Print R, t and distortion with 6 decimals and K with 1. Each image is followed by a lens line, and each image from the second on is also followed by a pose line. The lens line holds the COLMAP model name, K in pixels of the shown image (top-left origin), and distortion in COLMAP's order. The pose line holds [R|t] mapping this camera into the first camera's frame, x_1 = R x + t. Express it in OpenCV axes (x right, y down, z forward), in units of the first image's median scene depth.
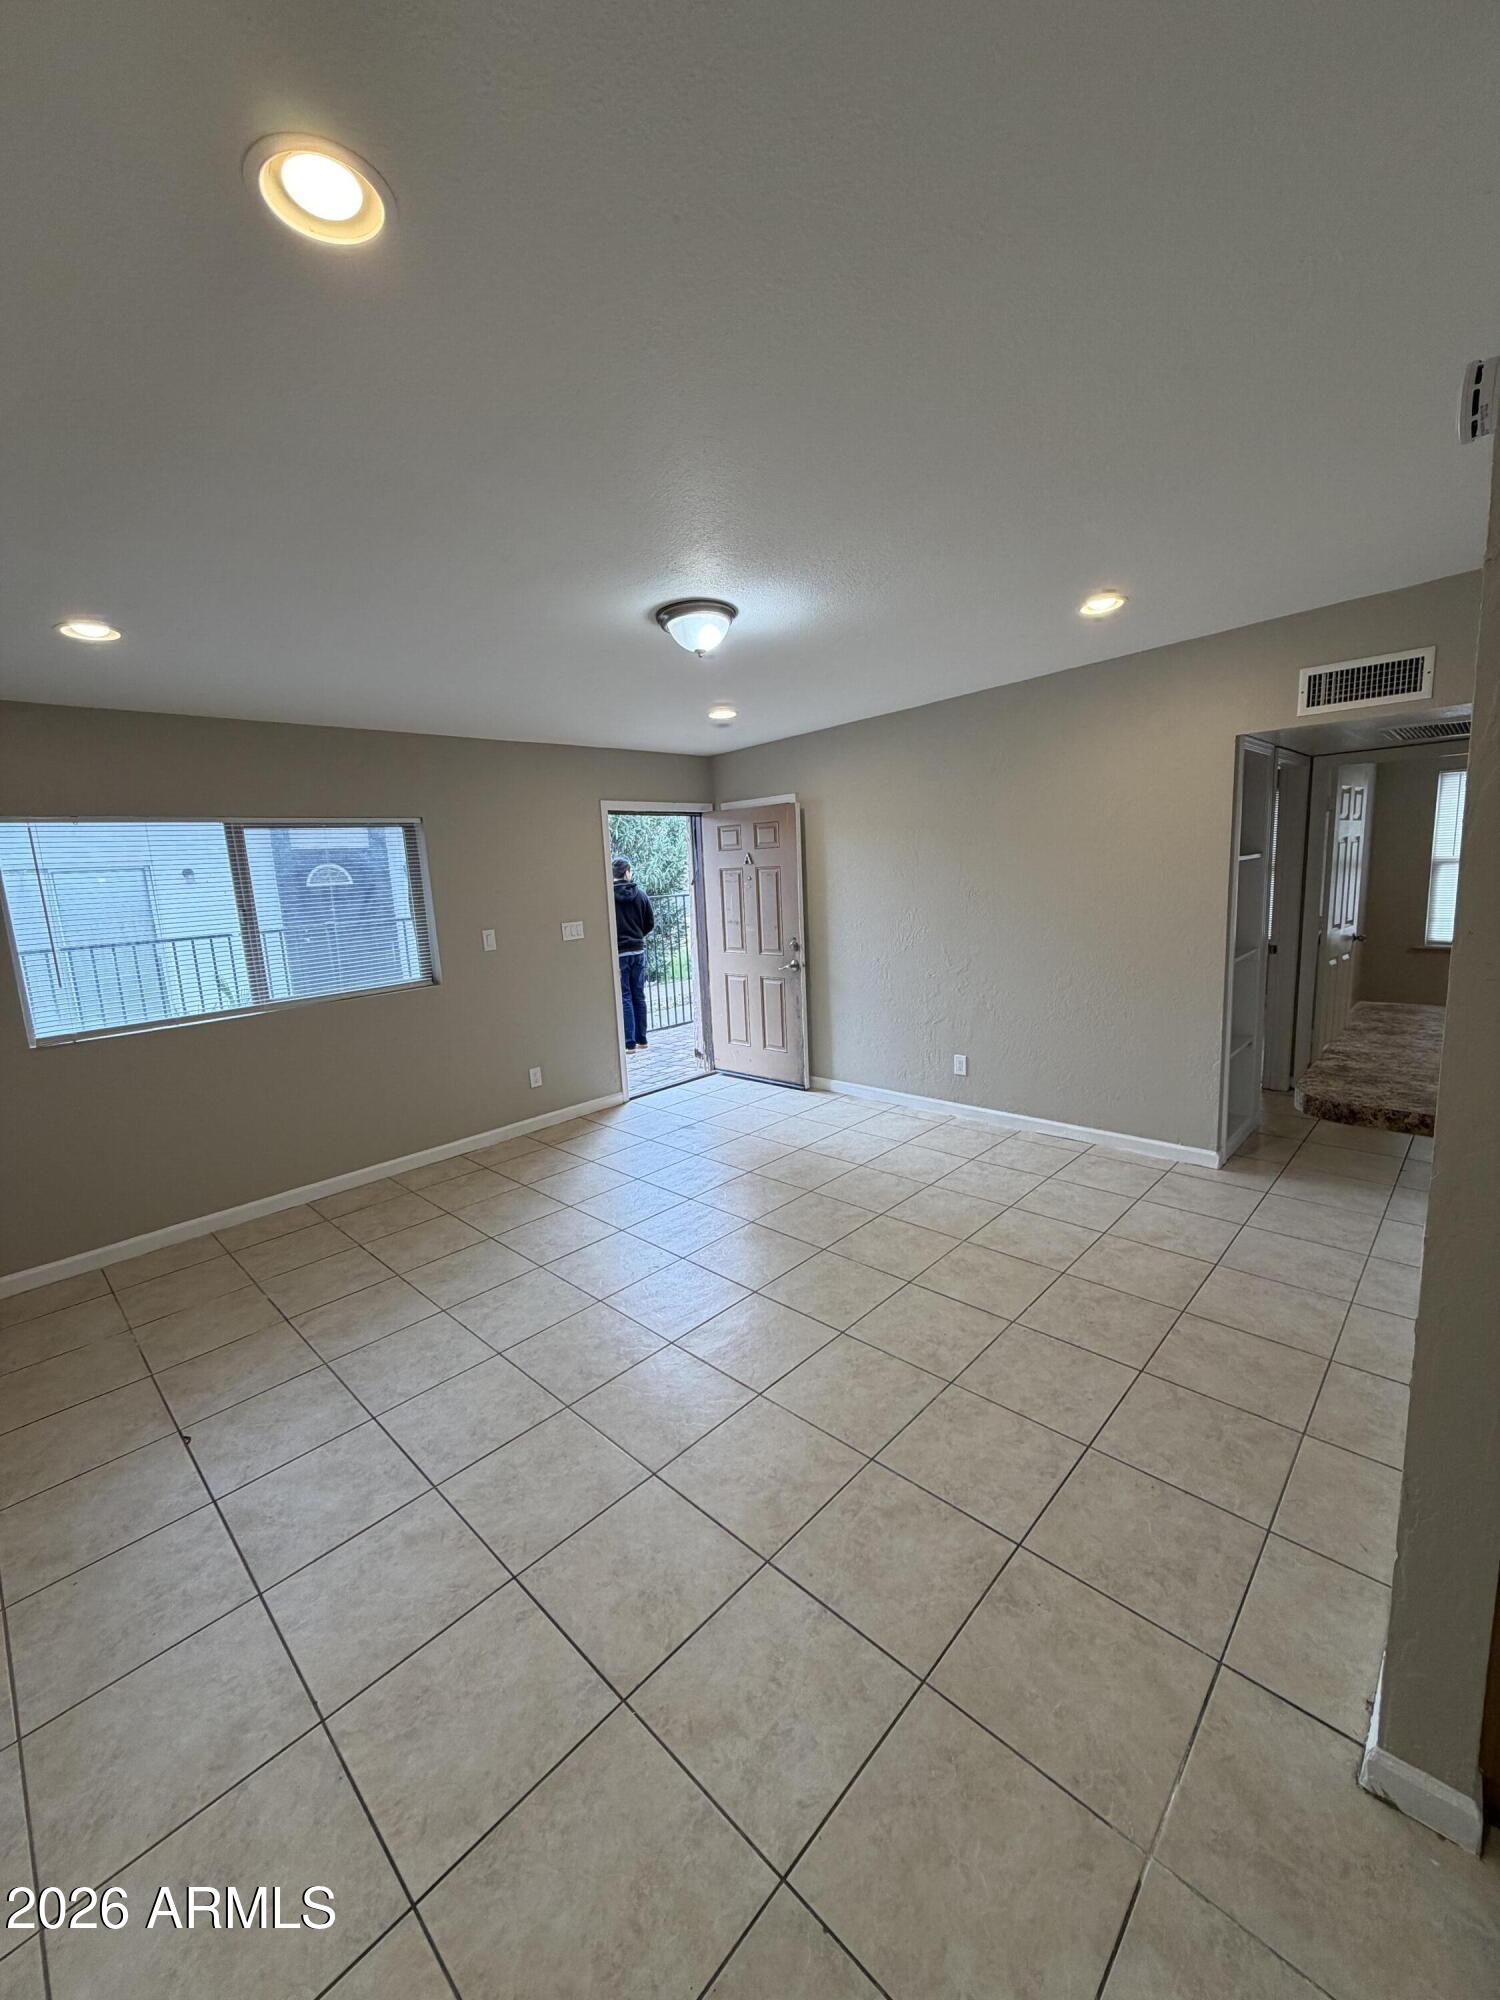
lens RADIAL K [[794.4, 0, 739.5], [0, 794.4, 989.6], [0, 0, 1]] dist [-0.004289, -0.000172]
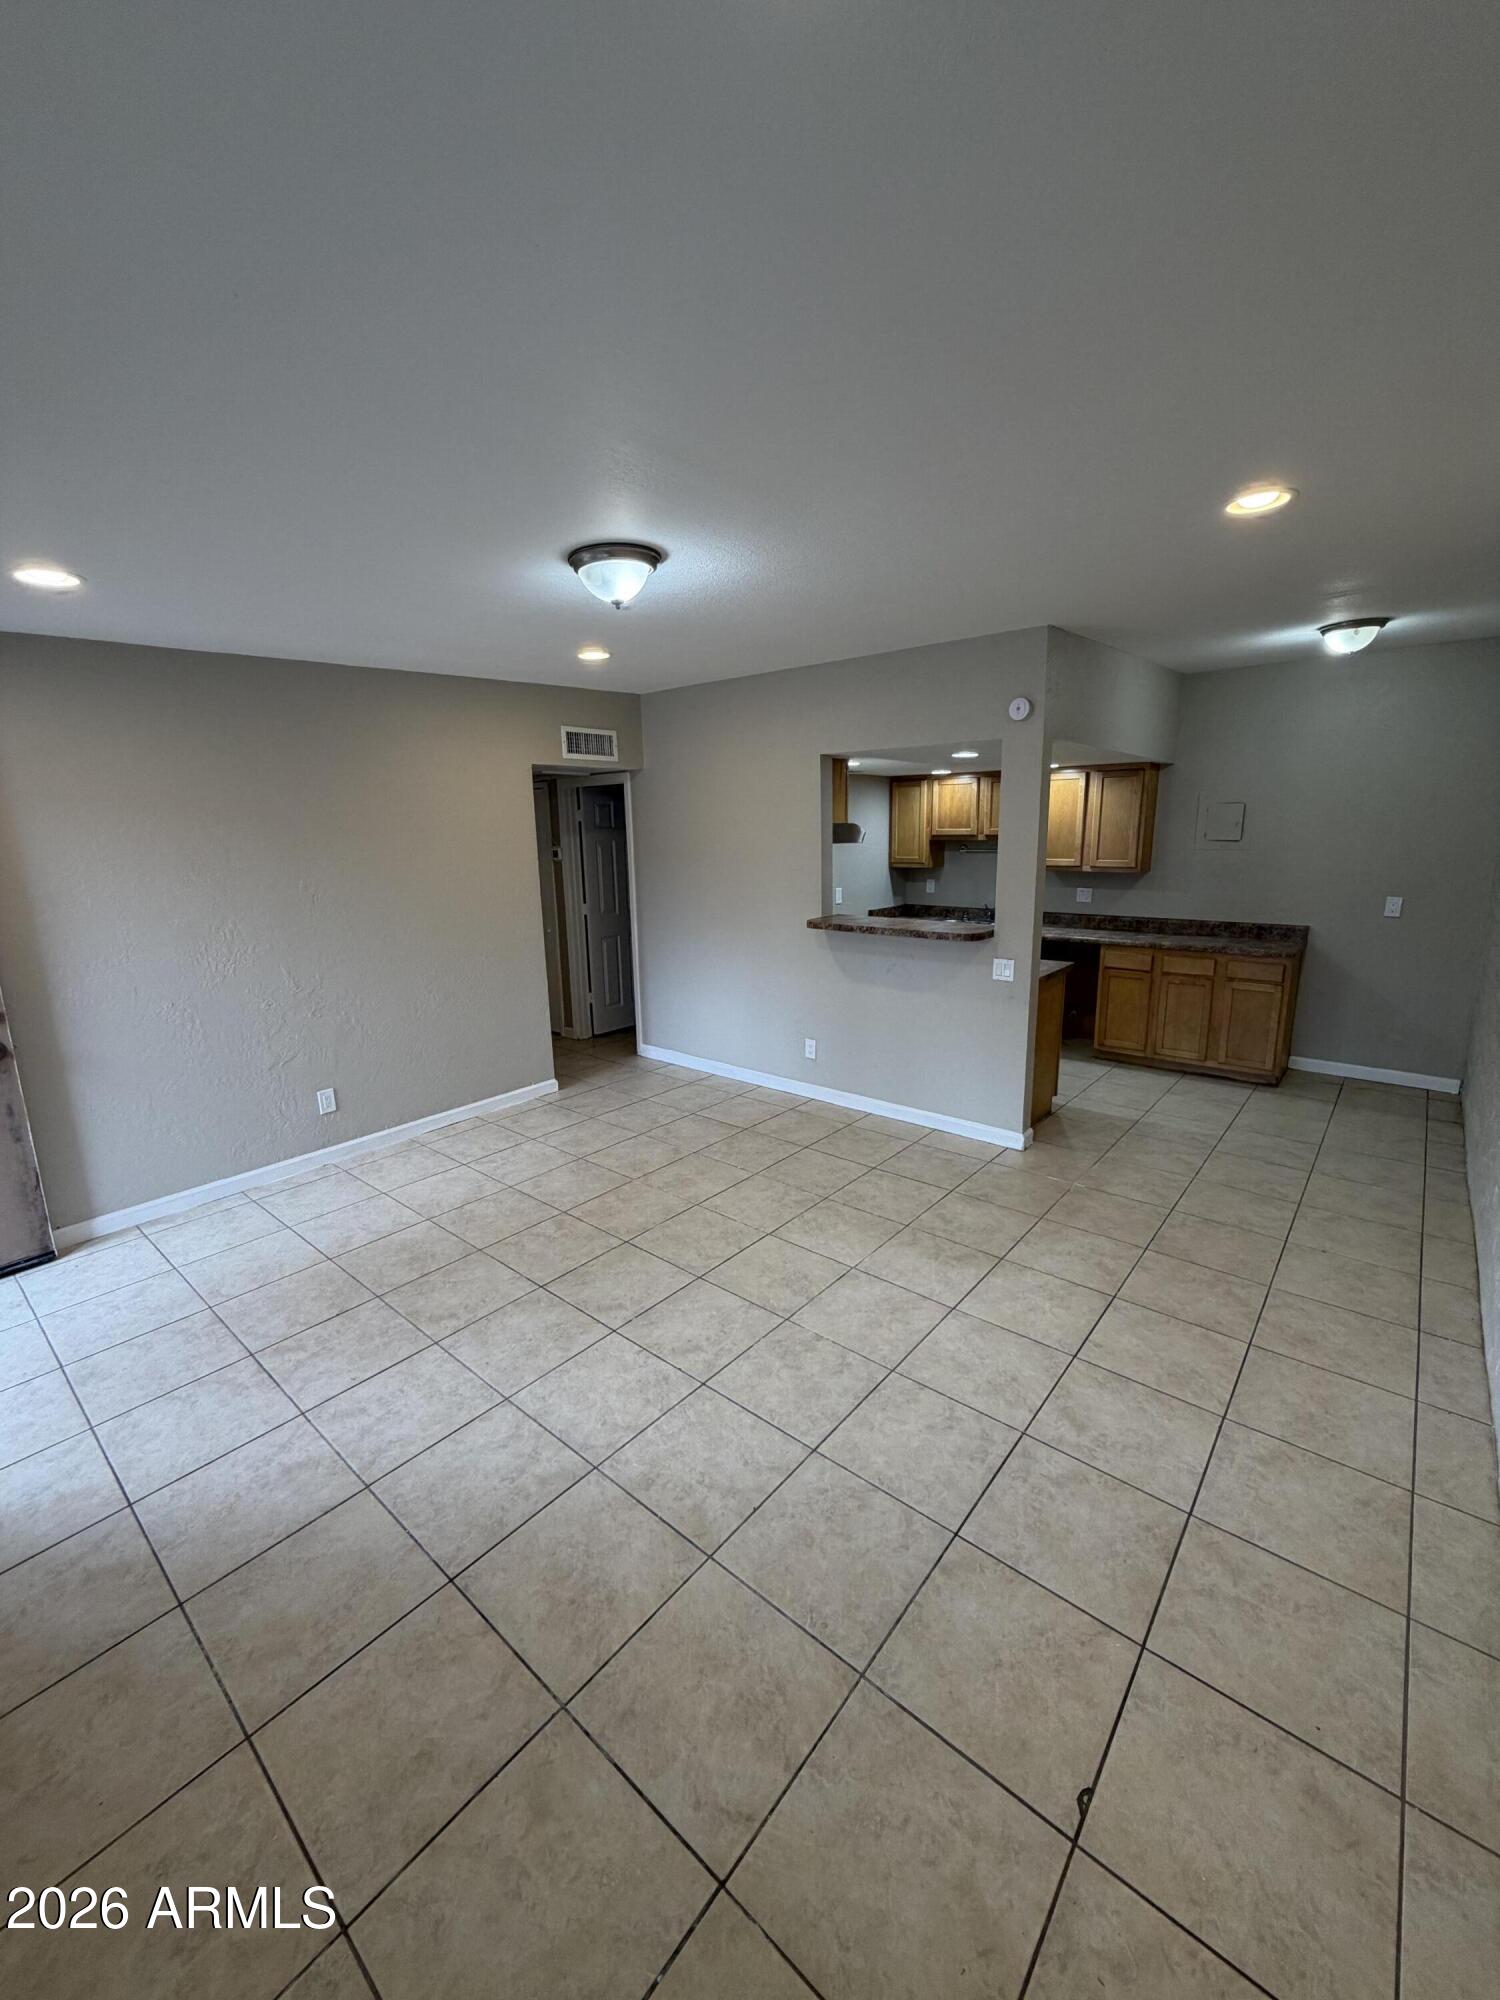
lens RADIAL K [[794.4, 0, 753.7], [0, 794.4, 998.4], [0, 0, 1]] dist [-0.004289, -0.000172]
pose [[-0.071662, -0.158504, 0.984754, -0.829290], [0.179913, 0.969044, 0.169068, -0.105846], [-0.981069, 0.189286, -0.040926, 0.820915]]
